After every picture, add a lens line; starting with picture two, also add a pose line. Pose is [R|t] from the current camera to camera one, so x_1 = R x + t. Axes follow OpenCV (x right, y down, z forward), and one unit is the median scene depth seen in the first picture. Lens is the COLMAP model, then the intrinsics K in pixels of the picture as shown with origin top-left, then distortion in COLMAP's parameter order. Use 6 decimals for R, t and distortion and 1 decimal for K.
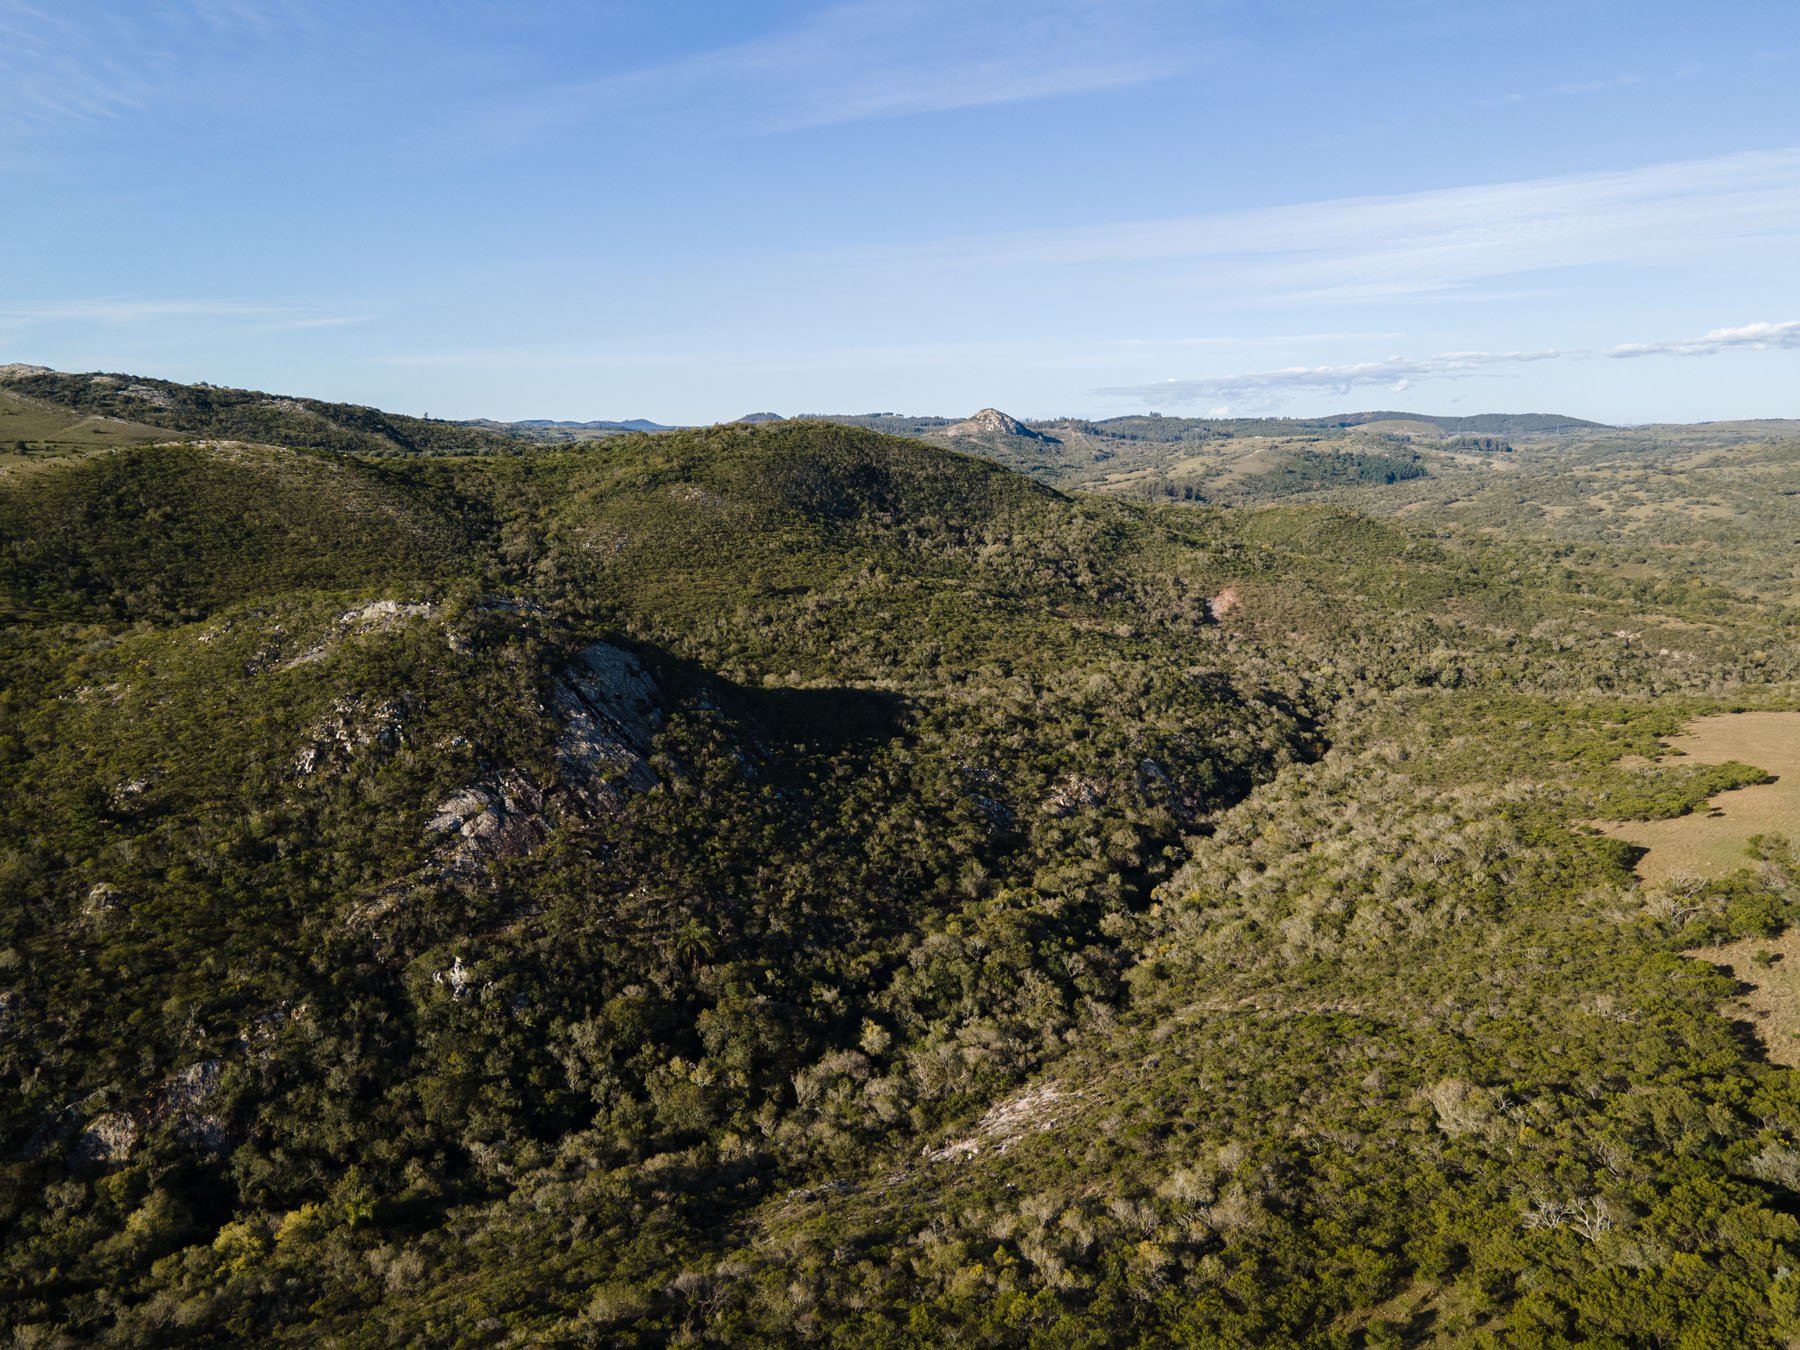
lens RADIAL K [[1316.1, 0, 900.0], [0, 1316.1, 675.0], [0, 0, 1]] dist [0.001010, 0.099018]
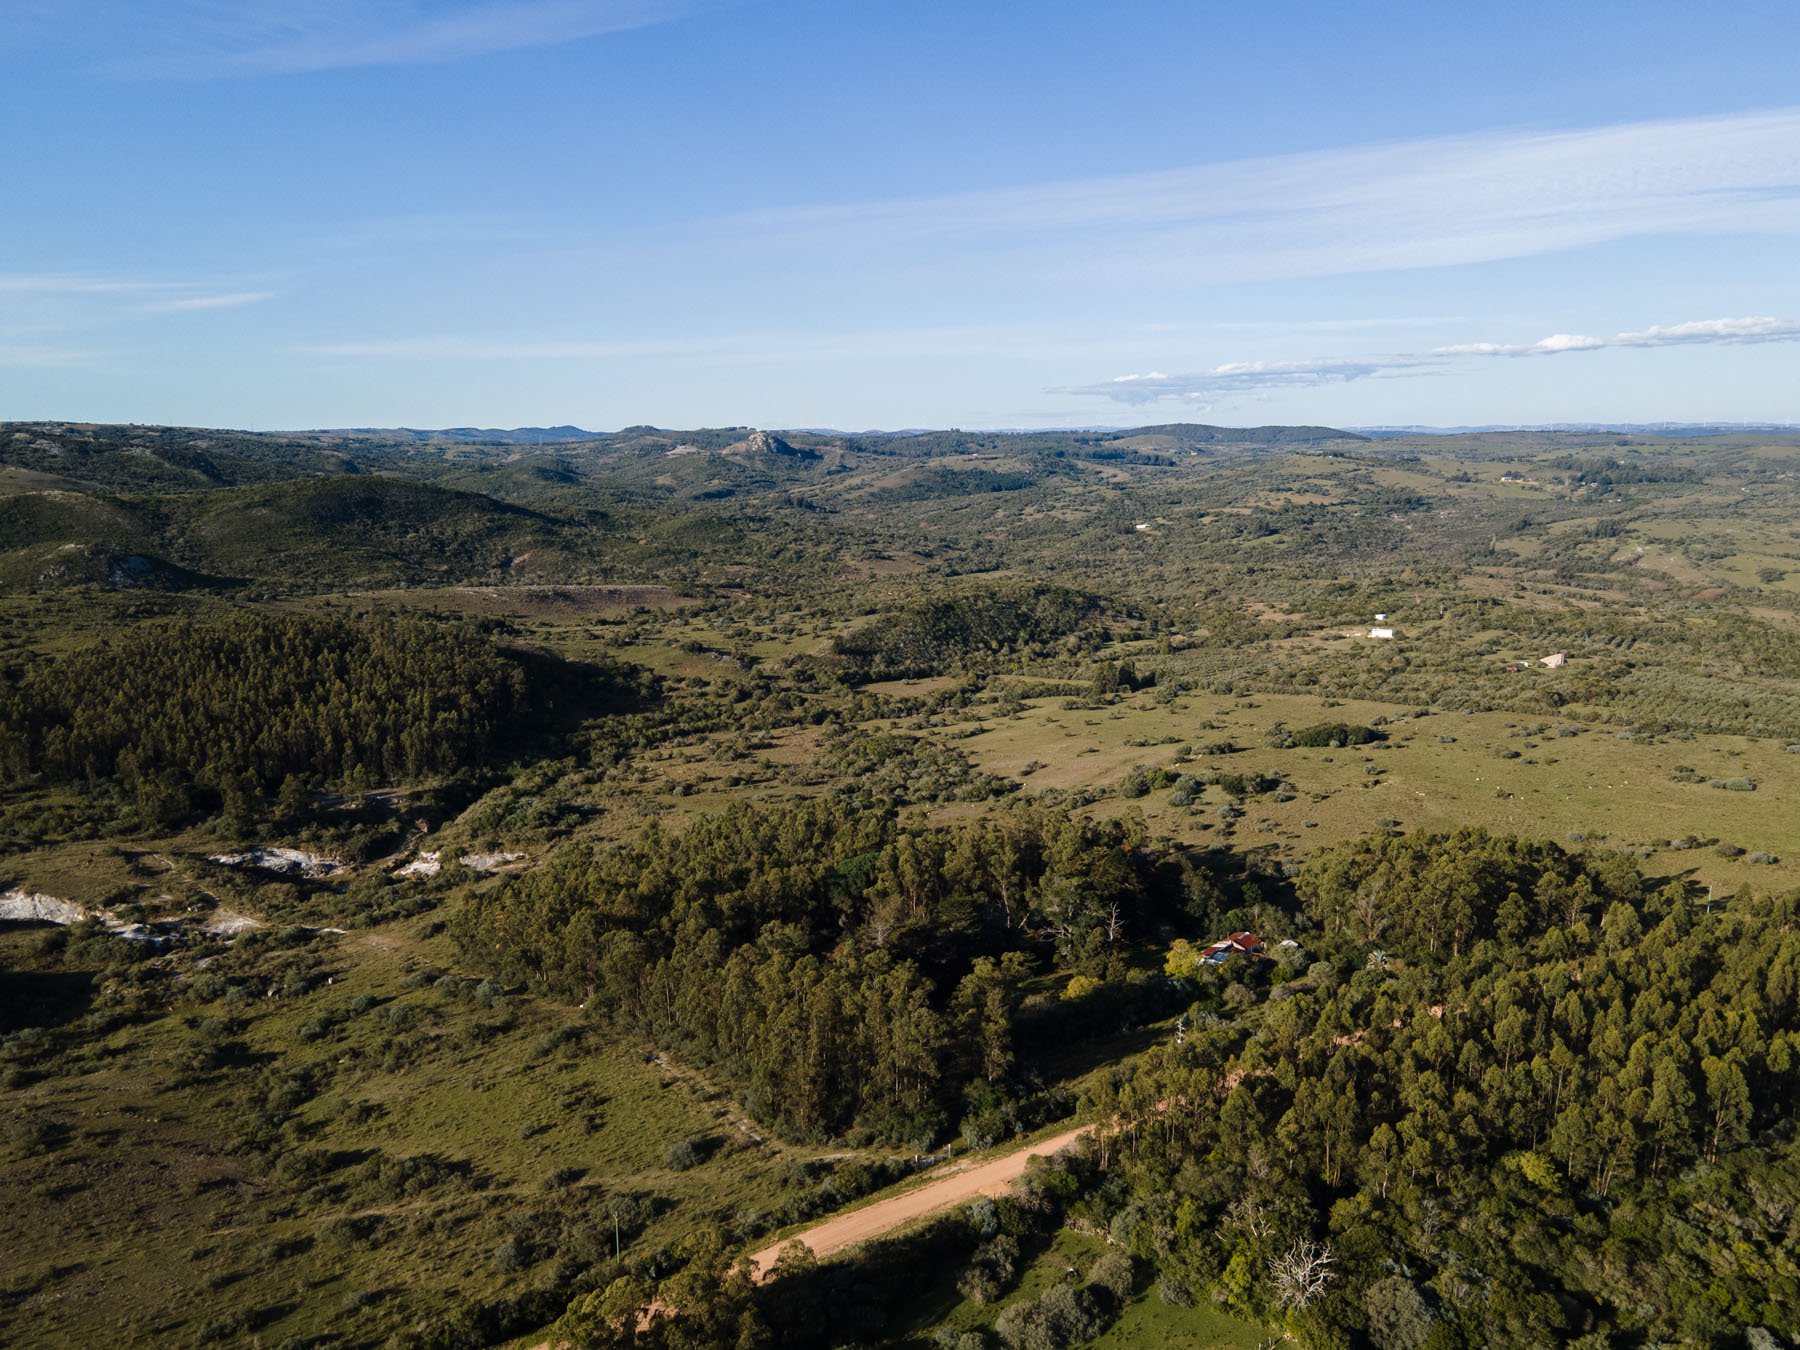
lens RADIAL K [[1400.9, 0, 888.7], [0, 1400.9, 699.7], [0, 0, 1]] dist [-0.006189, 0.093982]
pose [[0.999971, -0.006397, -0.004192, 0.273010], [0.006429, 0.999950, 0.007701, 0.051986], [0.004143, -0.007728, 0.999962, -0.422721]]
